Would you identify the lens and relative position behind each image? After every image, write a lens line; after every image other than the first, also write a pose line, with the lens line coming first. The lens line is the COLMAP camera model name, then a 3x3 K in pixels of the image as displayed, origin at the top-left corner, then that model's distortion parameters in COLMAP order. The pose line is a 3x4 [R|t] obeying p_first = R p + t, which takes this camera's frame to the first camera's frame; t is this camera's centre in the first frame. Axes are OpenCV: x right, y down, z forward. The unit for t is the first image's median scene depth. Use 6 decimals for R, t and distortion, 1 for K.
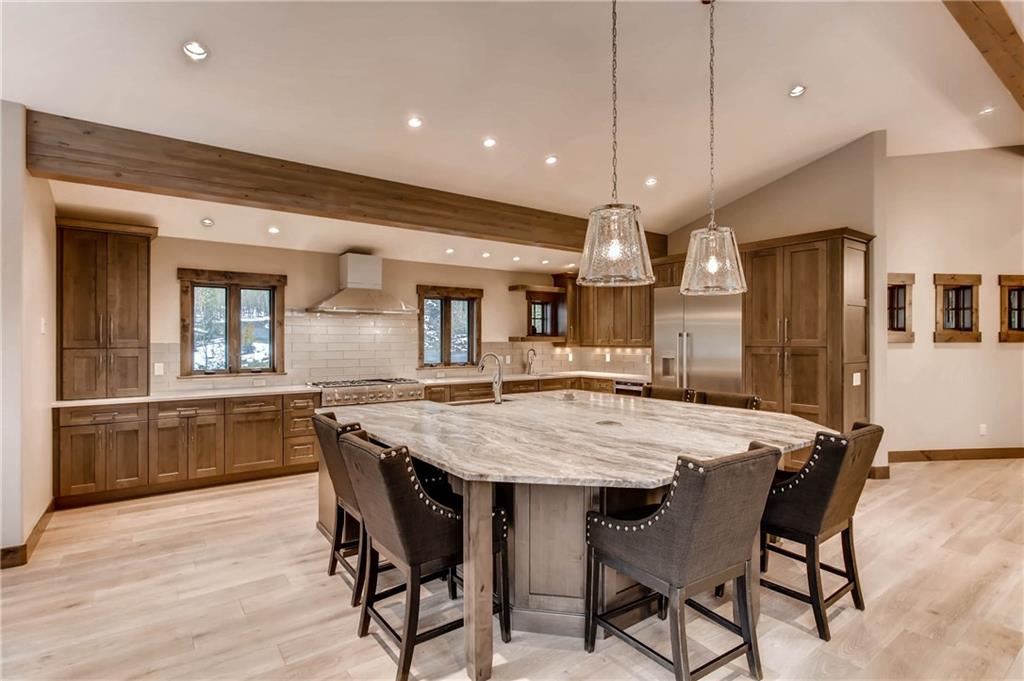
lens RADIAL K [[503.0, 0, 507.1], [0, 503.0, 340.1], [0, 0, 1]] dist [-0.001505, 0.000354]
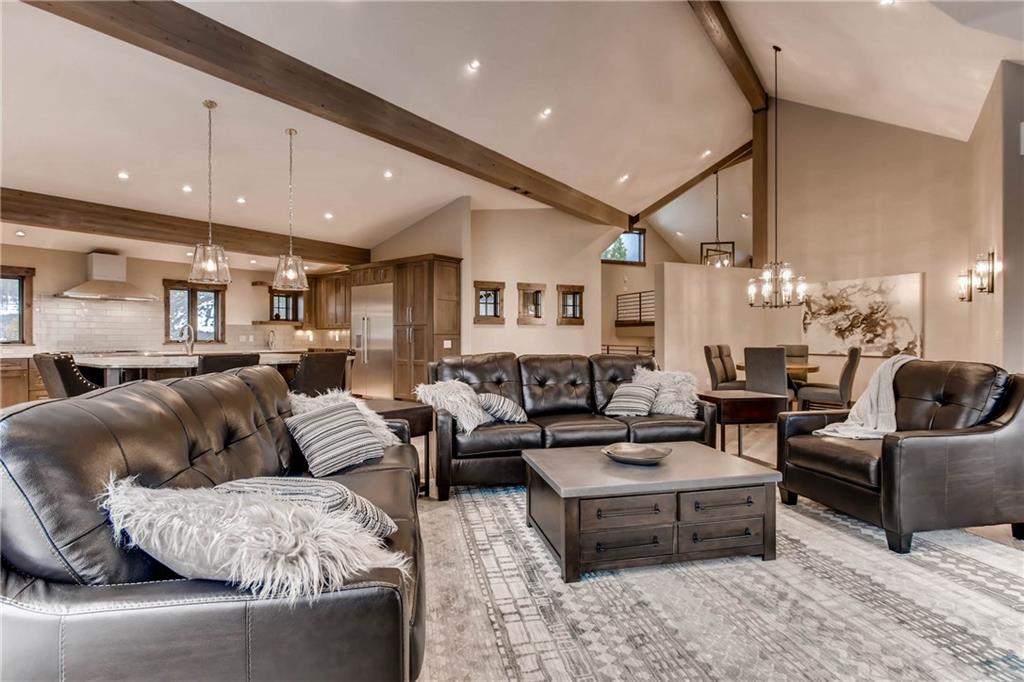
lens RADIAL K [[503.0, 0, 507.1], [0, 503.0, 340.6], [0, 0, 1]] dist [-0.001505, 0.000354]
pose [[0.958640, -0.001516, 0.284618, 0.344493], [0.000300, 0.999991, 0.004315, 0.050003], [-0.284622, -0.004051, 0.958631, -0.562104]]
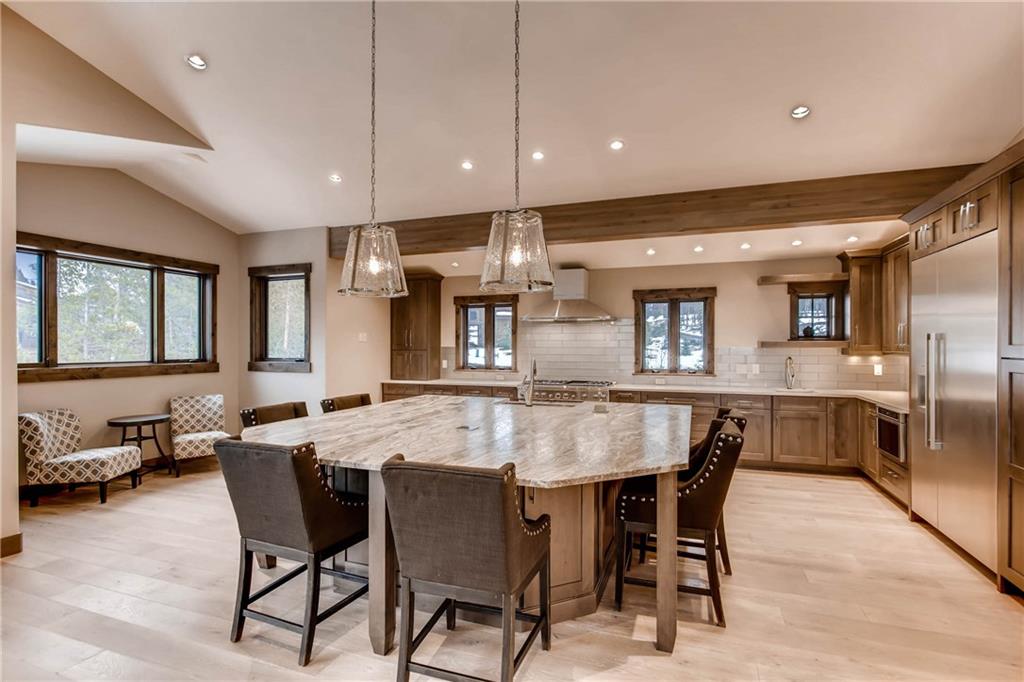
lens RADIAL K [[492.9, 0, 512.0], [0, 492.9, 341.0], [0, 0, 1]] dist [-0.001498, 0.000209]
pose [[0.560143, -0.004923, -0.828381, 0.575423], [0.000262, 0.999983, -0.005766, -0.003238], [0.828396, 0.003012, 0.560135, 0.287875]]
